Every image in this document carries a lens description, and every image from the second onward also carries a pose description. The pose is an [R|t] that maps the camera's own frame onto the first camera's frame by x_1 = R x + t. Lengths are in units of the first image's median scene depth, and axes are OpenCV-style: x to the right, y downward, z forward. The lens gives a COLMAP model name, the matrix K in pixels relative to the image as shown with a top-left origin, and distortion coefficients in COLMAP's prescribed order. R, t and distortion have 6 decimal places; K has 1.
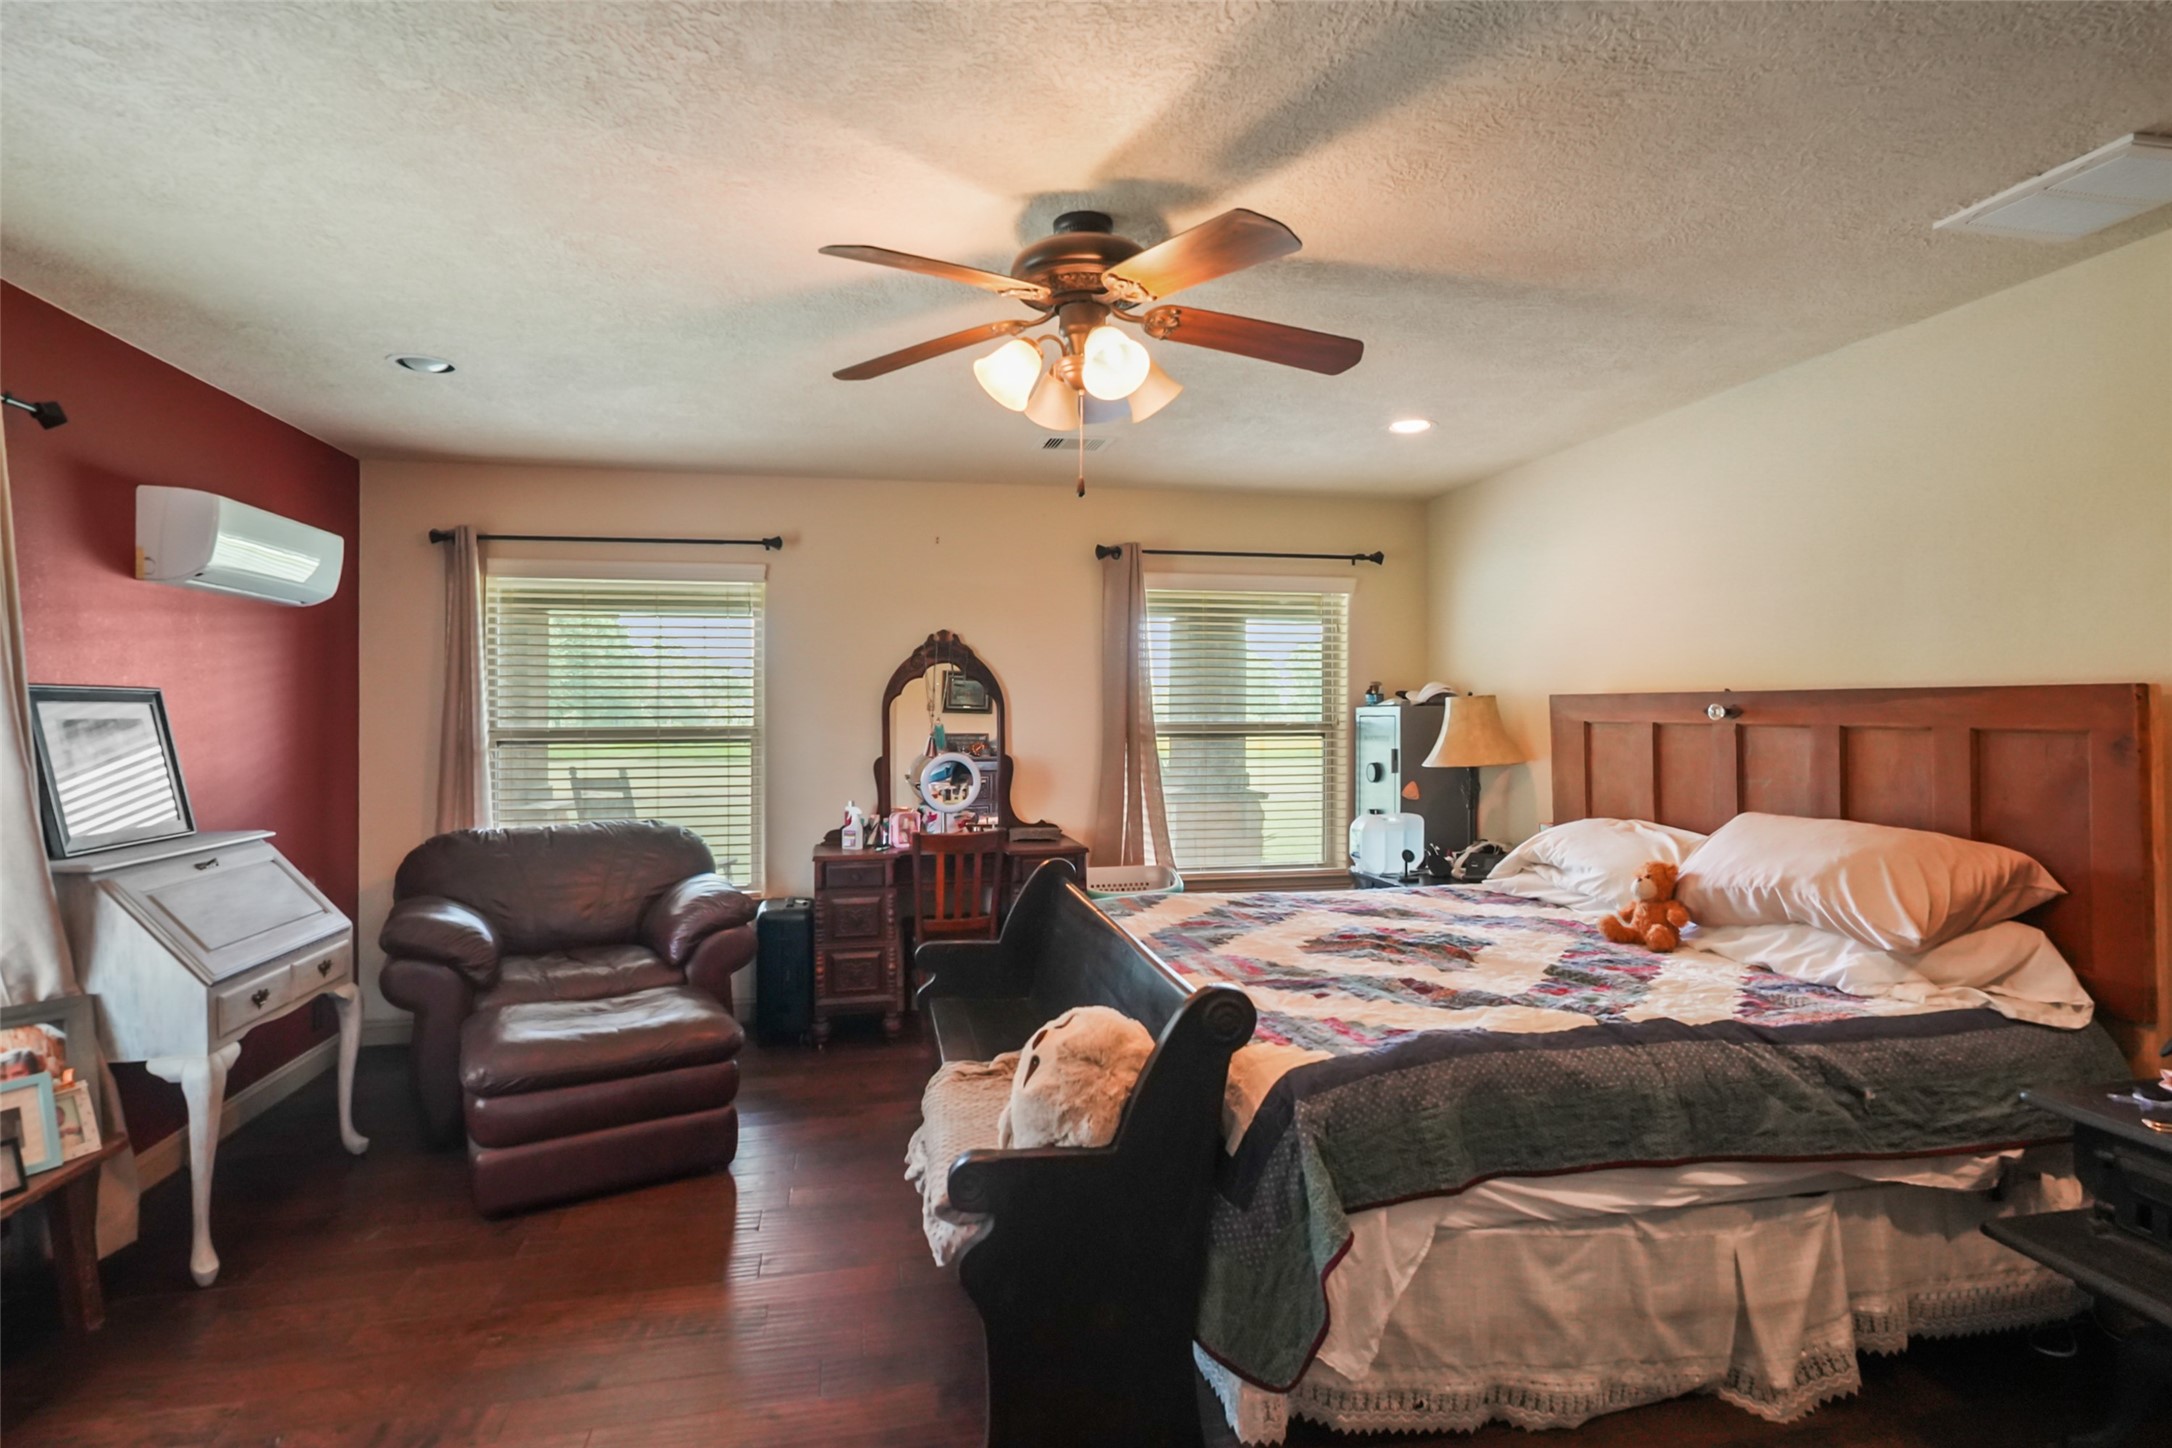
lens RADIAL K [[1088.9, 0, 1087.4], [0, 1088.9, 714.1], [0, 0, 1]] dist [0.001494, 0.000318]
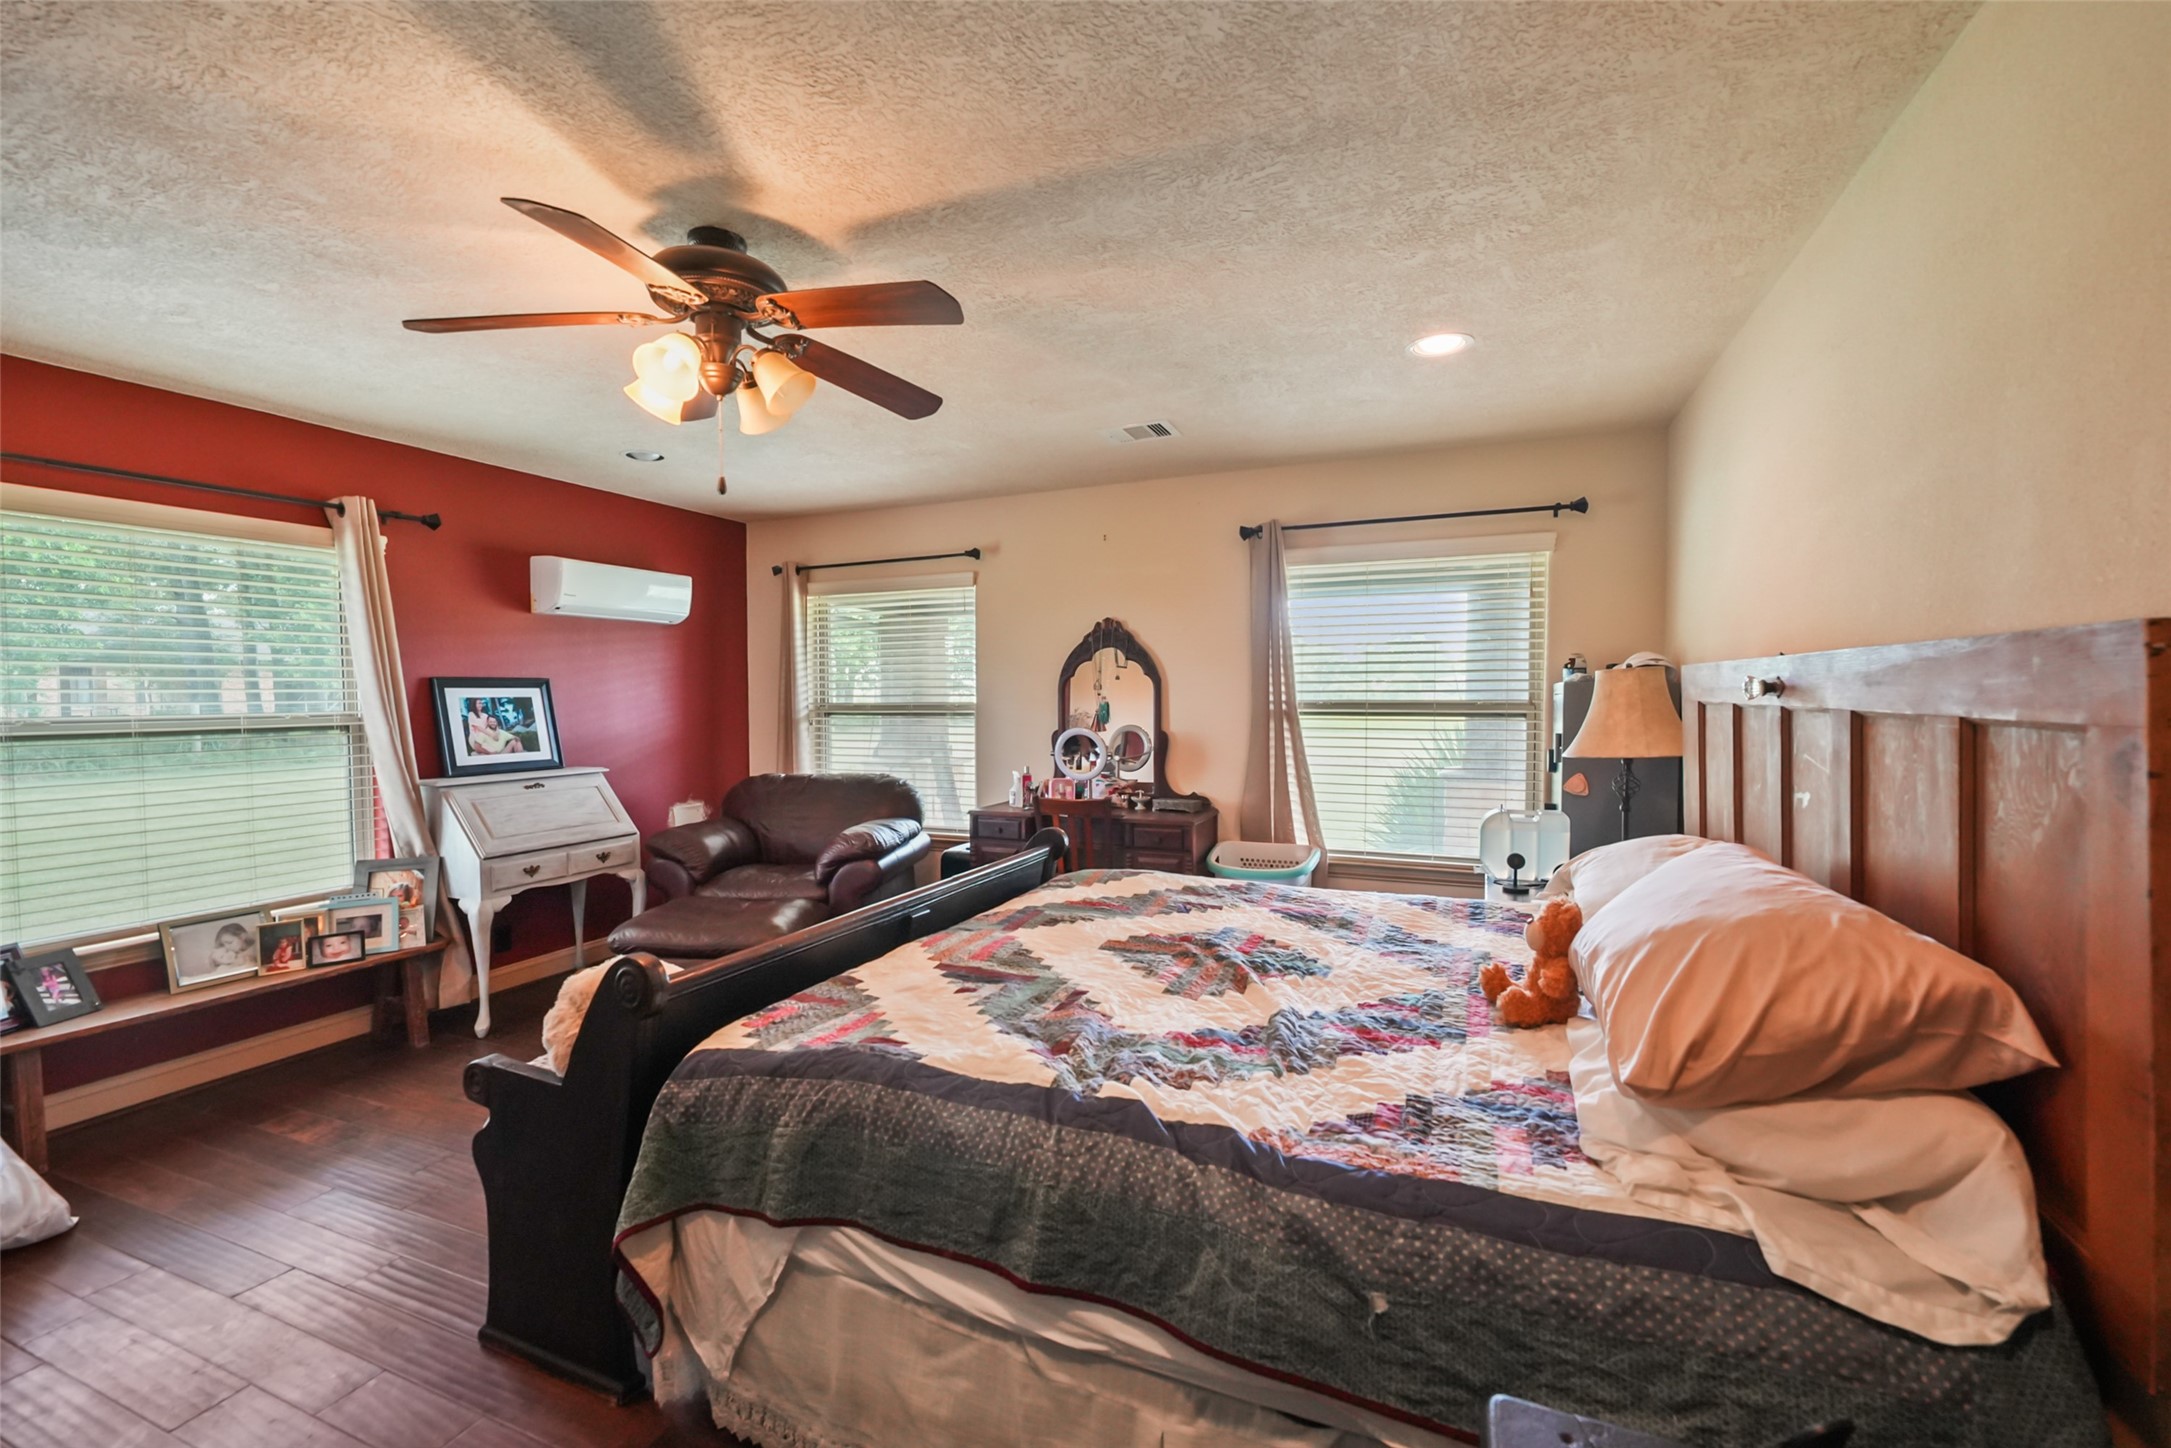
lens RADIAL K [[910.8, 0, 1085.5], [0, 910.8, 724.0], [0, 0, 1]] dist [-0.000607, -0.000412]
pose [[0.816302, 0.017786, -0.577351, 0.723563], [0.002674, 0.999399, 0.034568, -0.000663], [0.577619, -0.029761, 0.815764, 0.403812]]
